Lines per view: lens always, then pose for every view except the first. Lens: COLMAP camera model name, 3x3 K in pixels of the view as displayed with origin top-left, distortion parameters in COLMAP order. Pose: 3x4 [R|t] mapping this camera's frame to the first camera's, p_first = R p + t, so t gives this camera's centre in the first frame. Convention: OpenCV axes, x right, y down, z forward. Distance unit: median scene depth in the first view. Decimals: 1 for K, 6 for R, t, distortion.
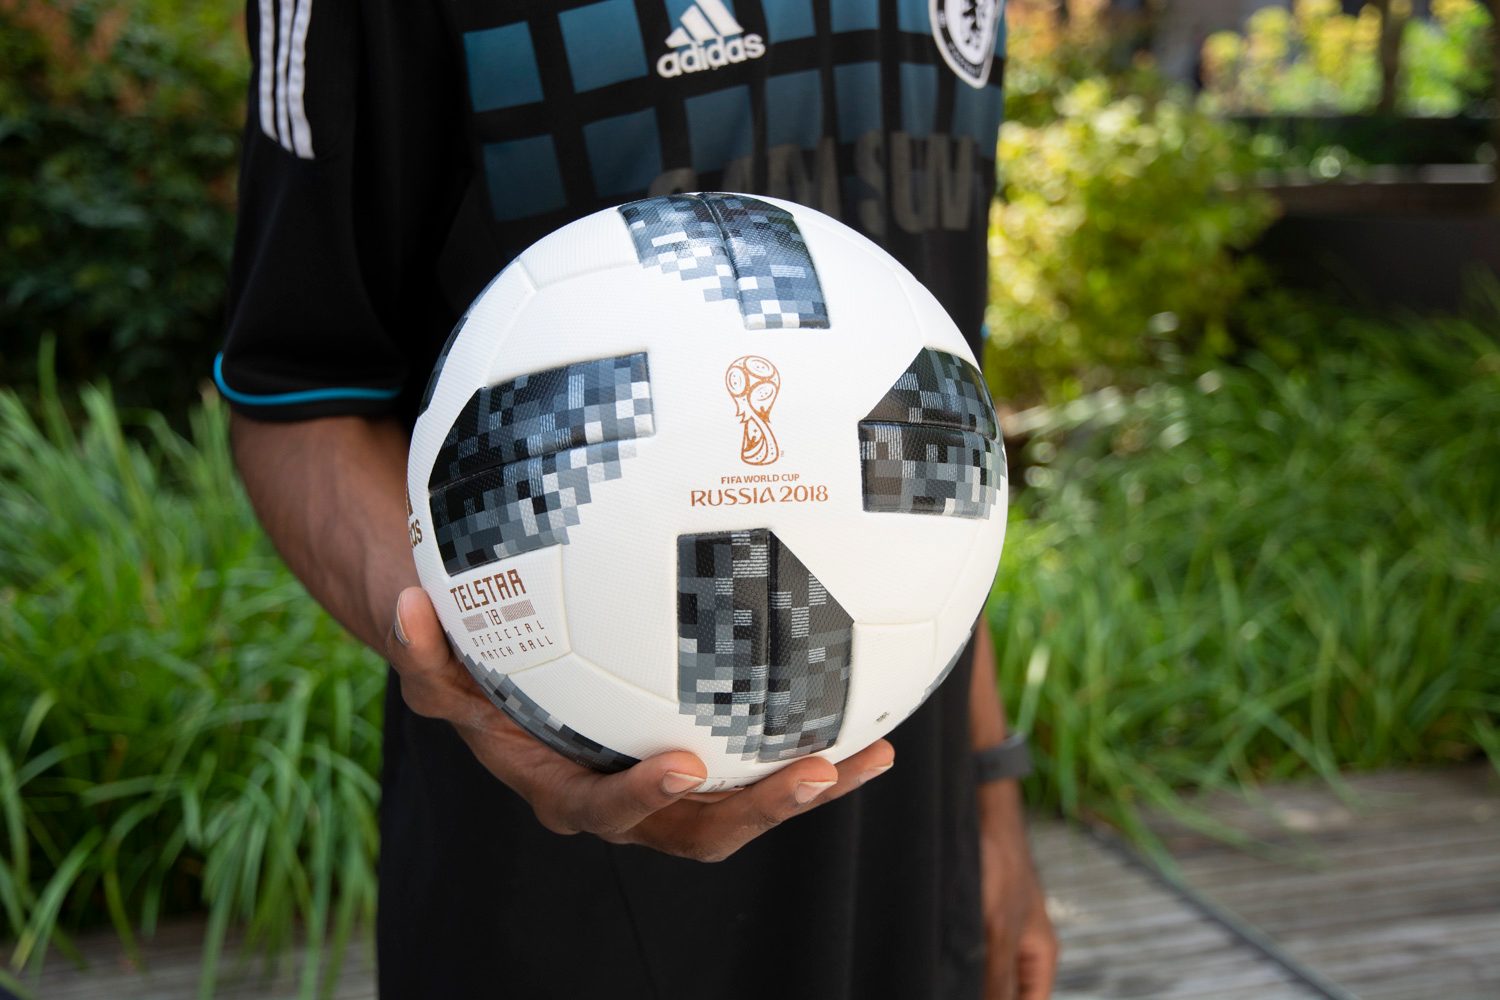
lens RADIAL K [[1947.0, 0, 769.1], [0, 1947.0, 525.6], [0, 0, 1]] dist [0.366330, 0.000000]
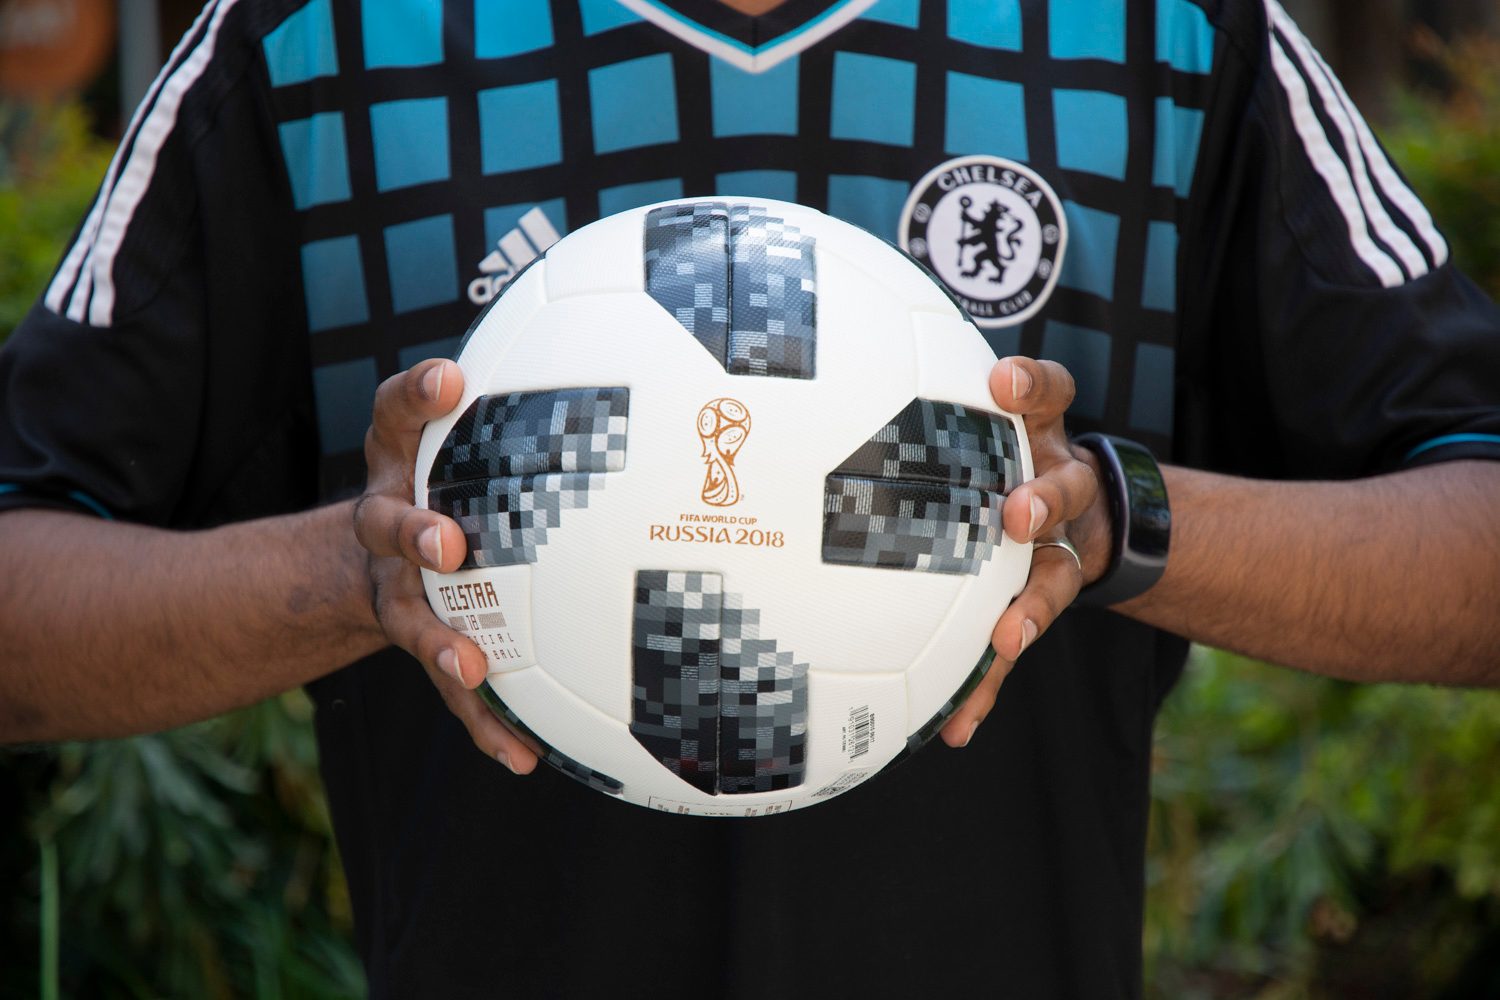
lens RADIAL K [[4733.6, 0, 746.2], [0, 4733.6, 497.0], [0, 0, 1]] dist [0.360834, 0.000000]
pose [[0.974527, 0.103621, -0.198897, 0.493736], [-0.096864, 0.994349, 0.043436, -0.142278], [0.202274, -0.023063, 0.979057, -1.416302]]
